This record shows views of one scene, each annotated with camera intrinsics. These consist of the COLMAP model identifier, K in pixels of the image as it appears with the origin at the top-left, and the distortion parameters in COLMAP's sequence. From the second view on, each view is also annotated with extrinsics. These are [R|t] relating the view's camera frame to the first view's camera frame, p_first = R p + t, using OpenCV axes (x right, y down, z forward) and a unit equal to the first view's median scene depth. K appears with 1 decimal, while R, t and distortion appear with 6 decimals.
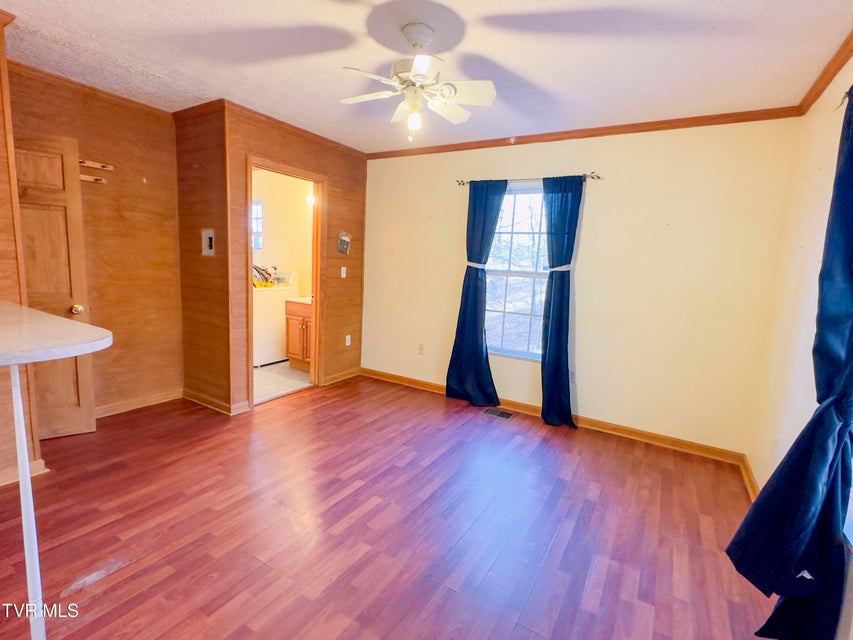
lens RADIAL K [[396.5, 0, 424.1], [0, 396.5, 318.0], [0, 0, 1]] dist [-0.003302, -0.001064]
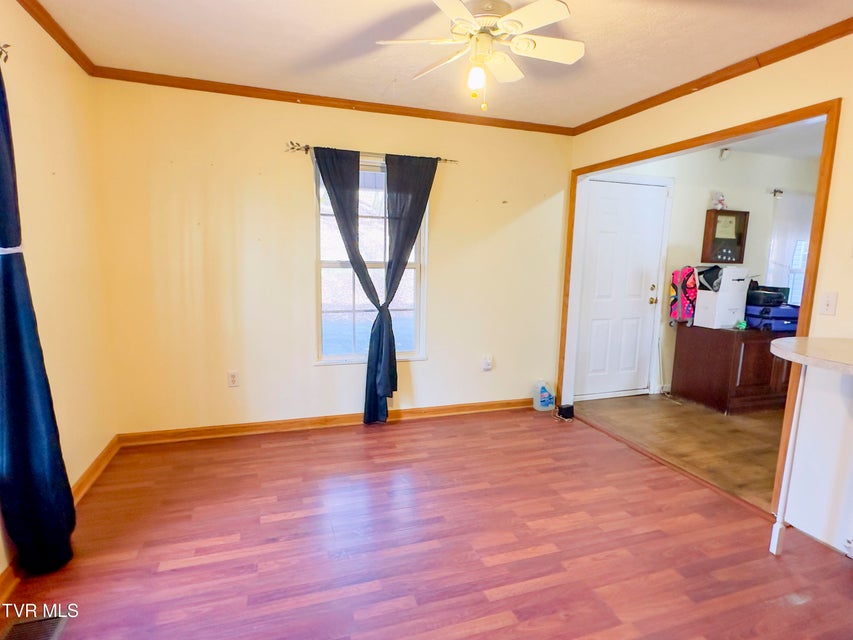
lens RADIAL K [[468.9, 0, 426.3], [0, 468.9, 319.4], [0, 0, 1]] dist [0.002446, -0.000017]
pose [[-0.761518, -0.159259, 0.628272, -0.532128], [0.023603, 0.961885, 0.272434, -0.267344], [-0.647713, 0.222293, -0.728734, 1.632973]]
